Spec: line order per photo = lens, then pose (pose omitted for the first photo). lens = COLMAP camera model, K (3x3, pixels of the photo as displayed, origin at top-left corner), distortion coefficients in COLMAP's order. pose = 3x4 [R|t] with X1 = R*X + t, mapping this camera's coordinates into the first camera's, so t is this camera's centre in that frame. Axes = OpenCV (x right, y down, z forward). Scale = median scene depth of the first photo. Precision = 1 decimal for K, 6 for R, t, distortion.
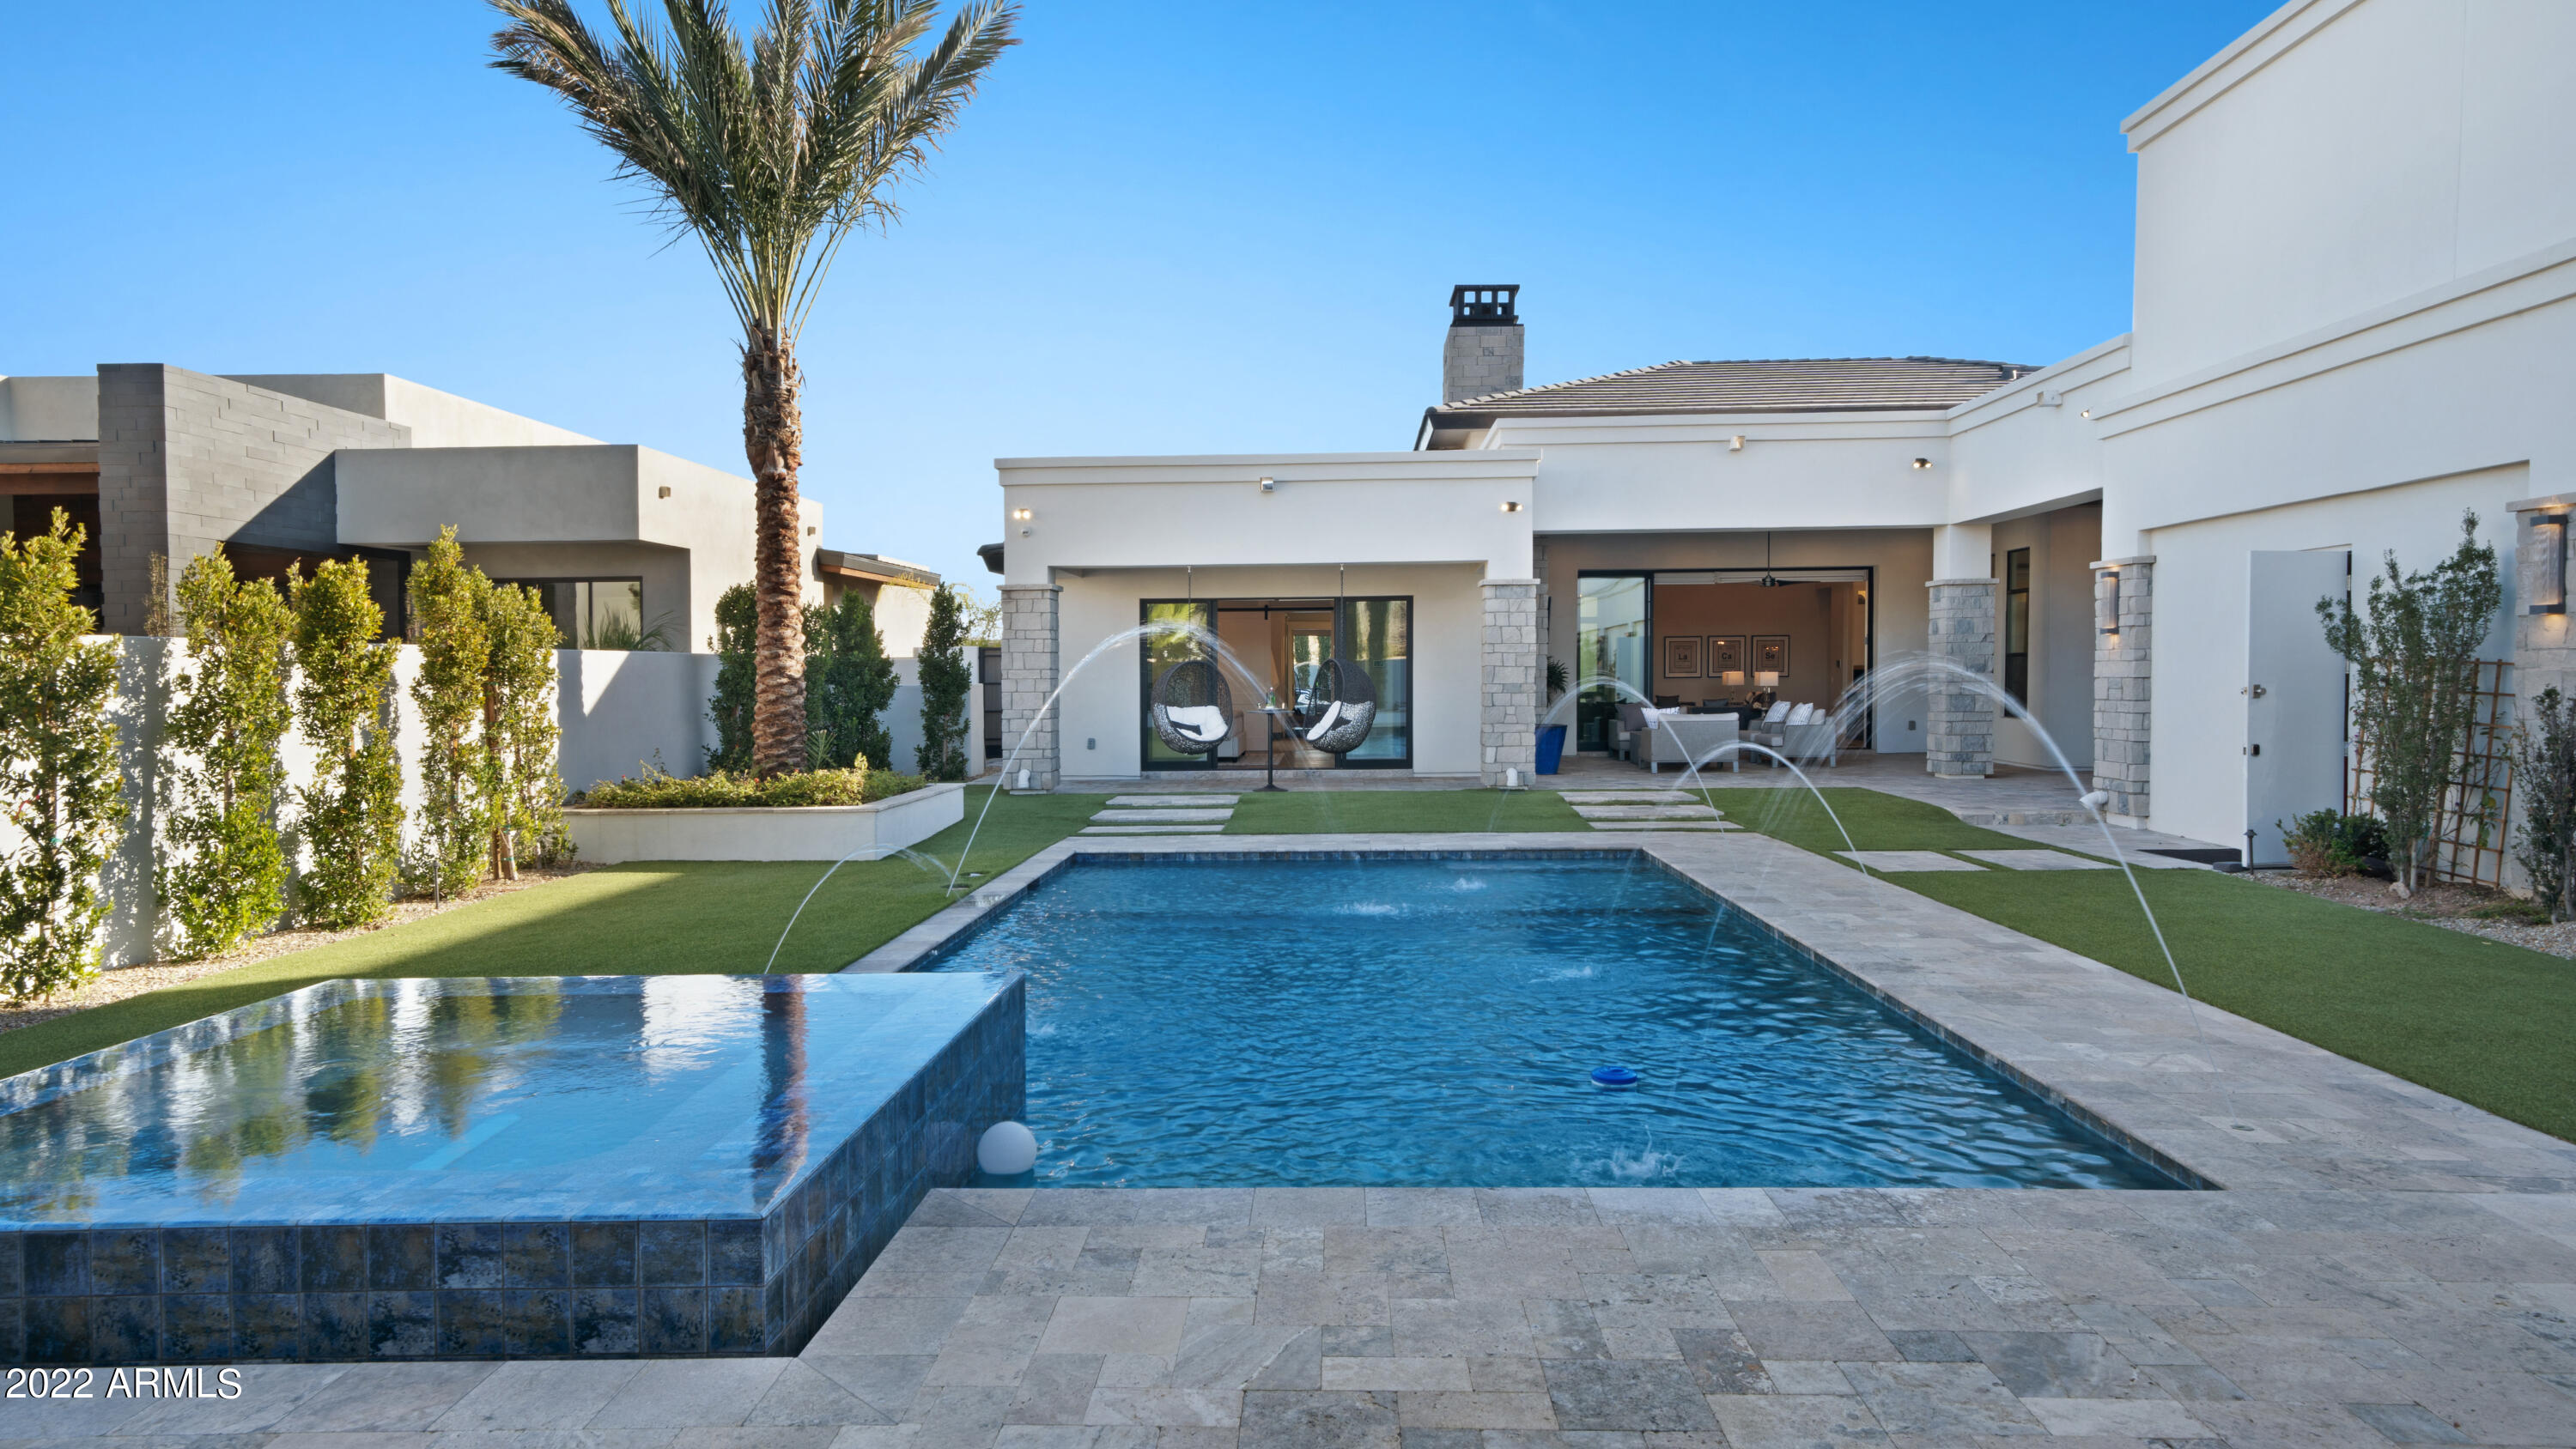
lens RADIAL K [[1544.7, 0, 1288.0], [0, 1544.7, 724.5], [0, 0, 1]] dist [0.035149, 0.000321]
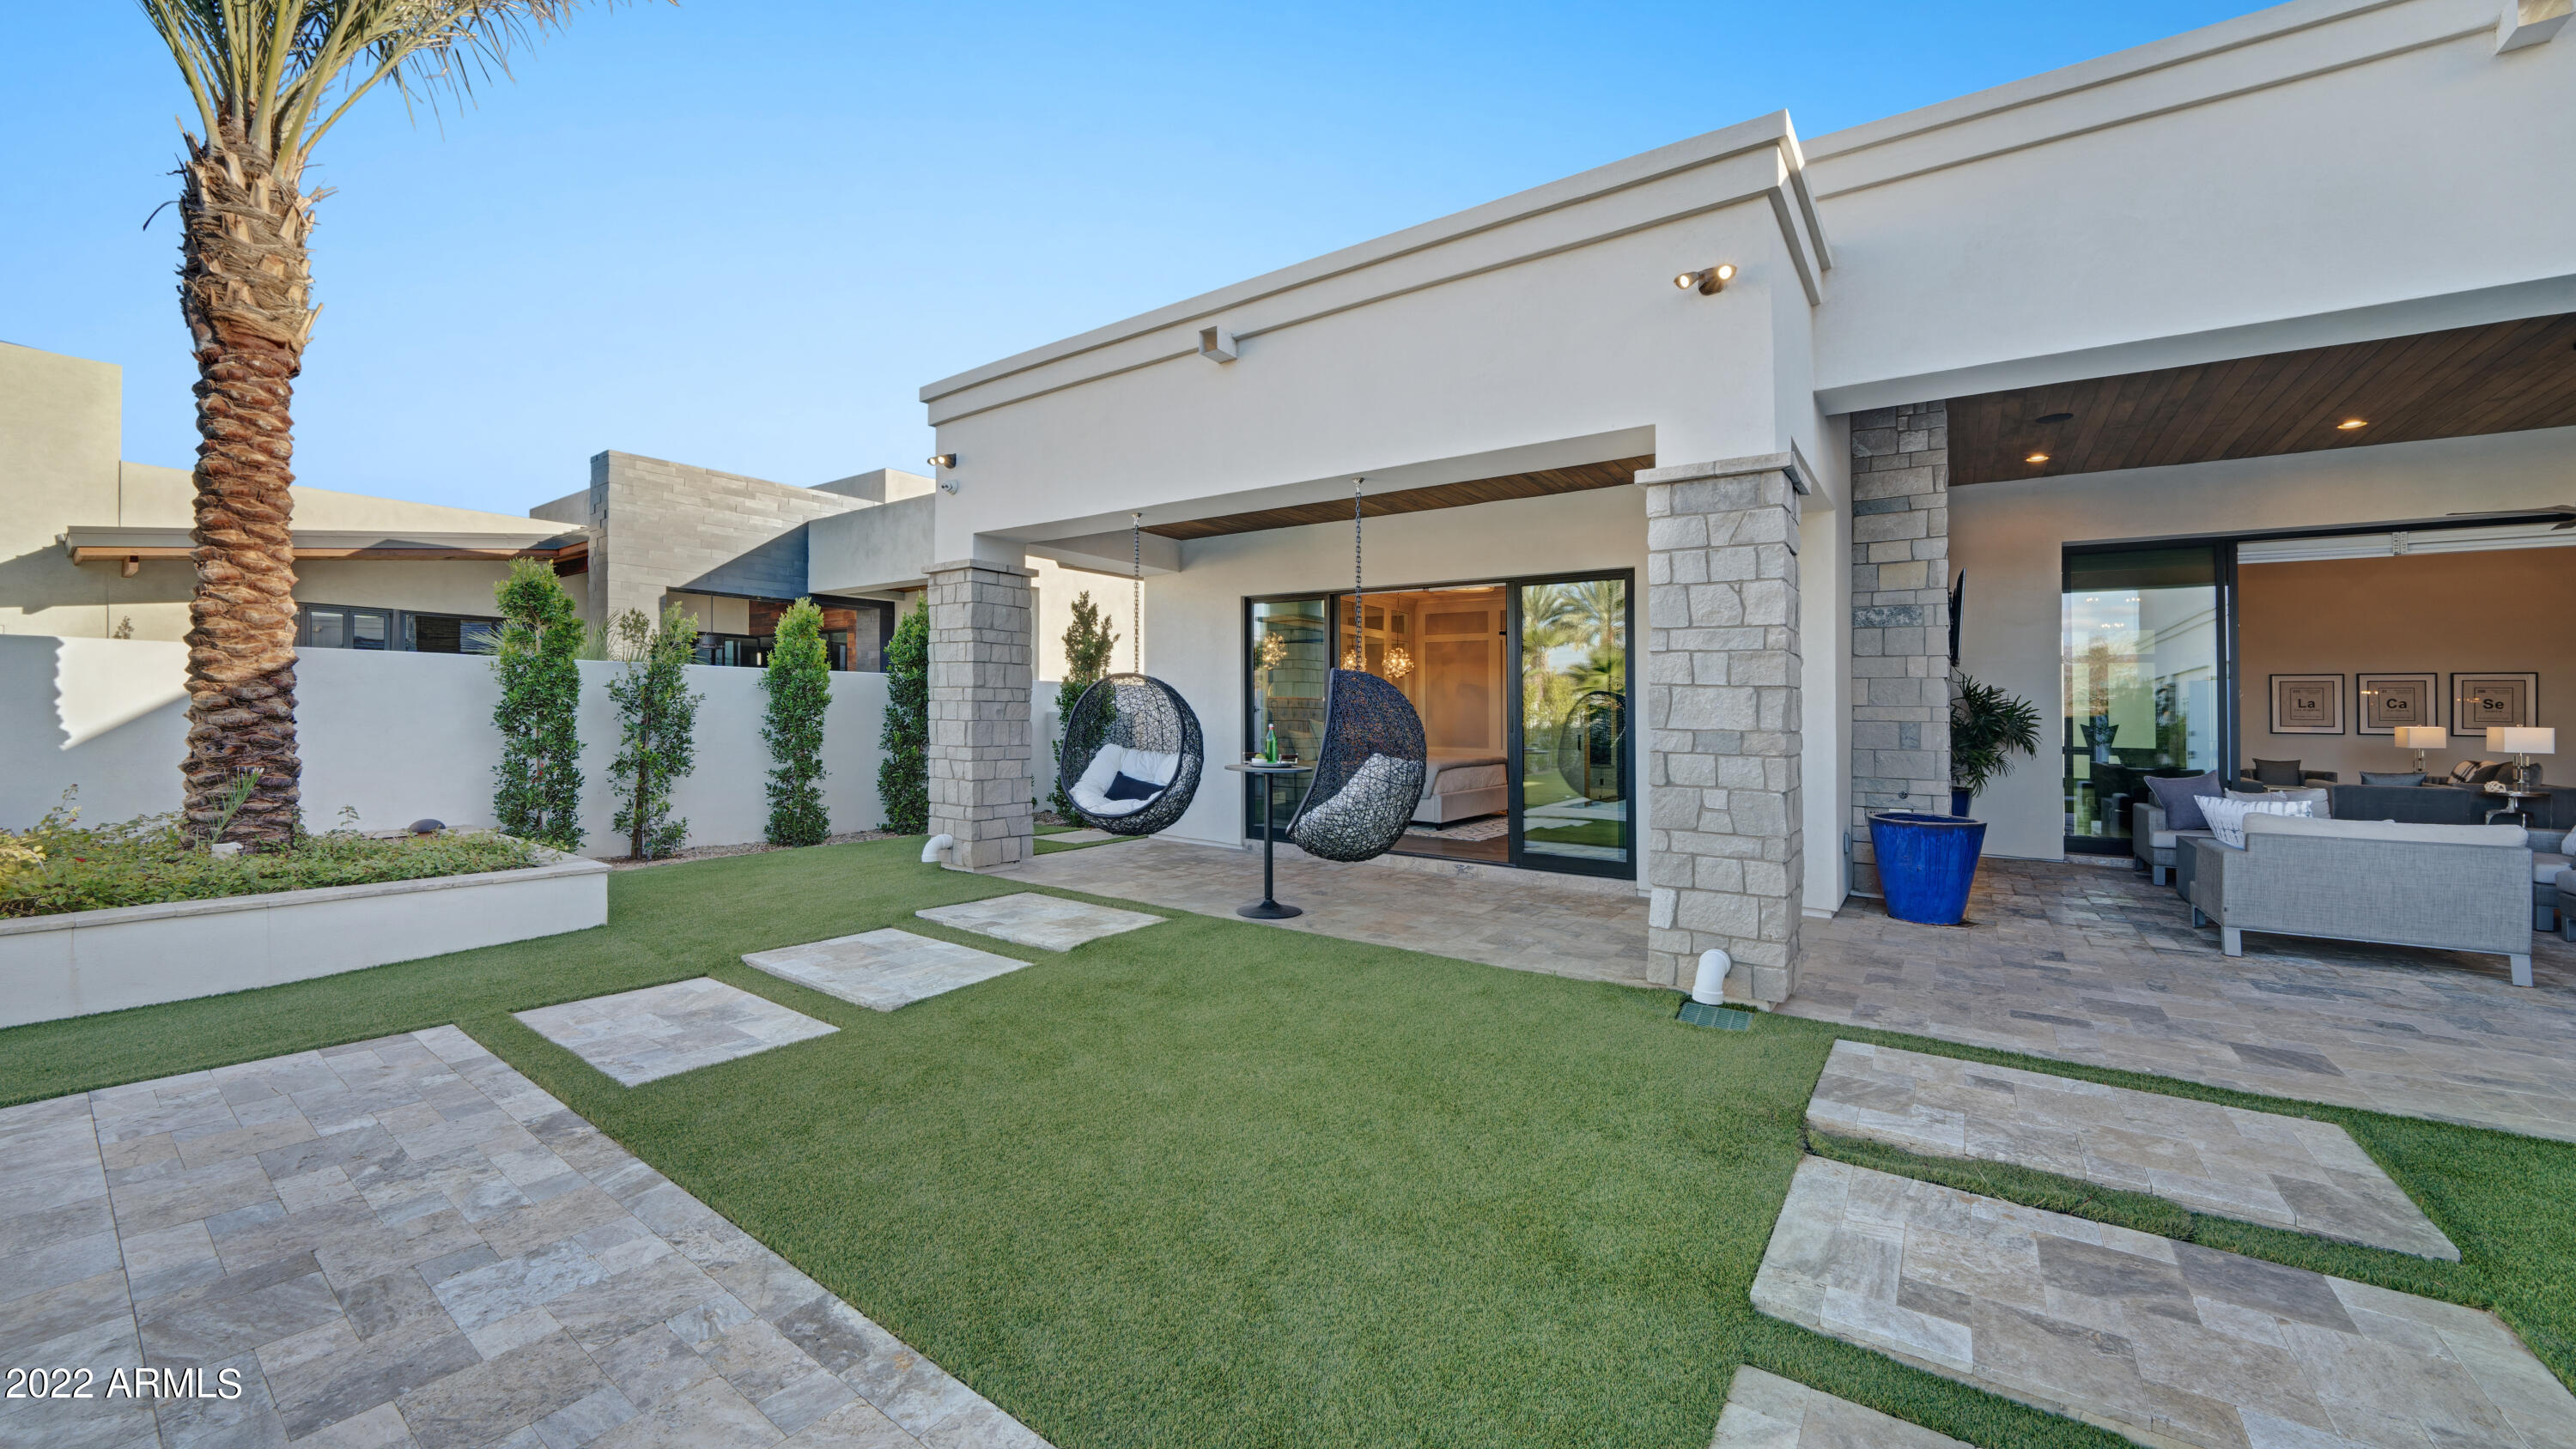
lens RADIAL K [[947.6, 0, 1294.8], [0, 947.6, 654.0], [0, 0, 1]] dist [-0.020447, -0.000067]
pose [[0.839217, -0.012780, -0.543646, 0.227343], [-0.041658, 0.995275, -0.087703, -0.024669], [0.542199, 0.096250, 0.834719, 0.911869]]
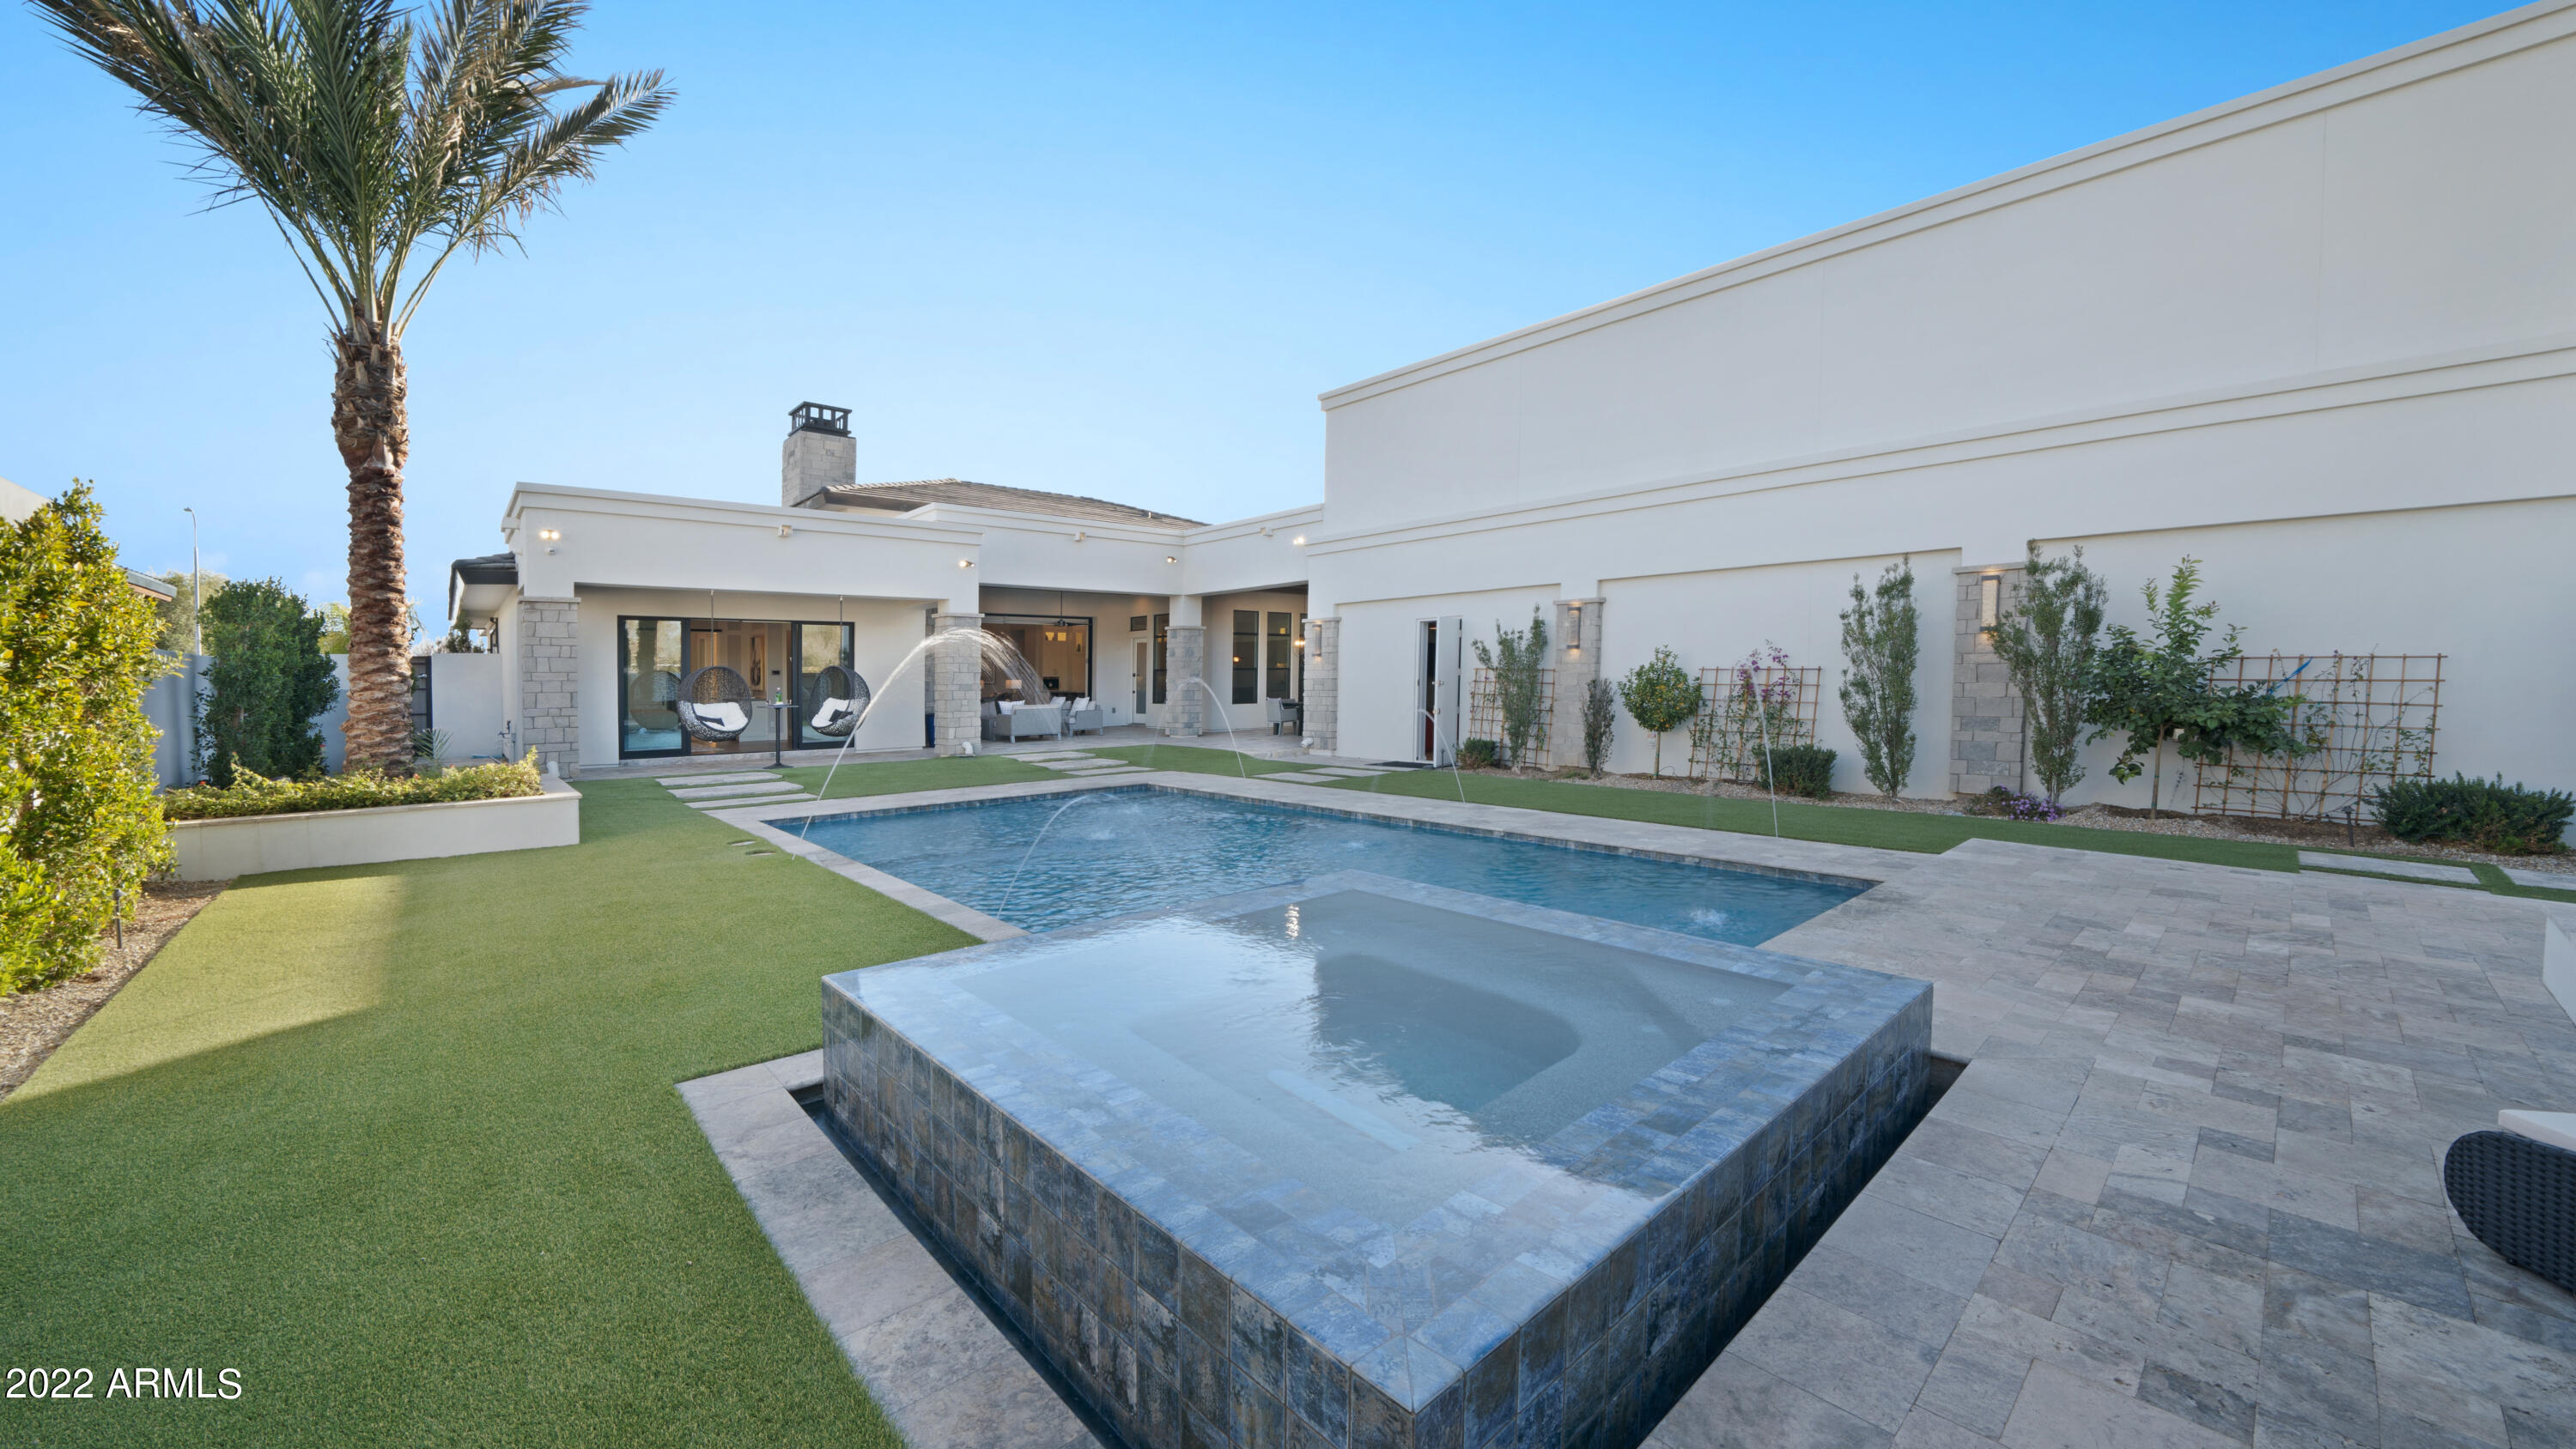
lens RADIAL K [[952.4, 0, 1266.8], [0, 952.4, 736.0], [0, 0, 1]] dist [-0.001675, -0.000120]
pose [[0.732047, -0.037602, 0.680216, -0.330130], [0.025456, 0.999288, 0.027844, 0.005950], [-0.680779, -0.003068, 0.732483, 0.168835]]
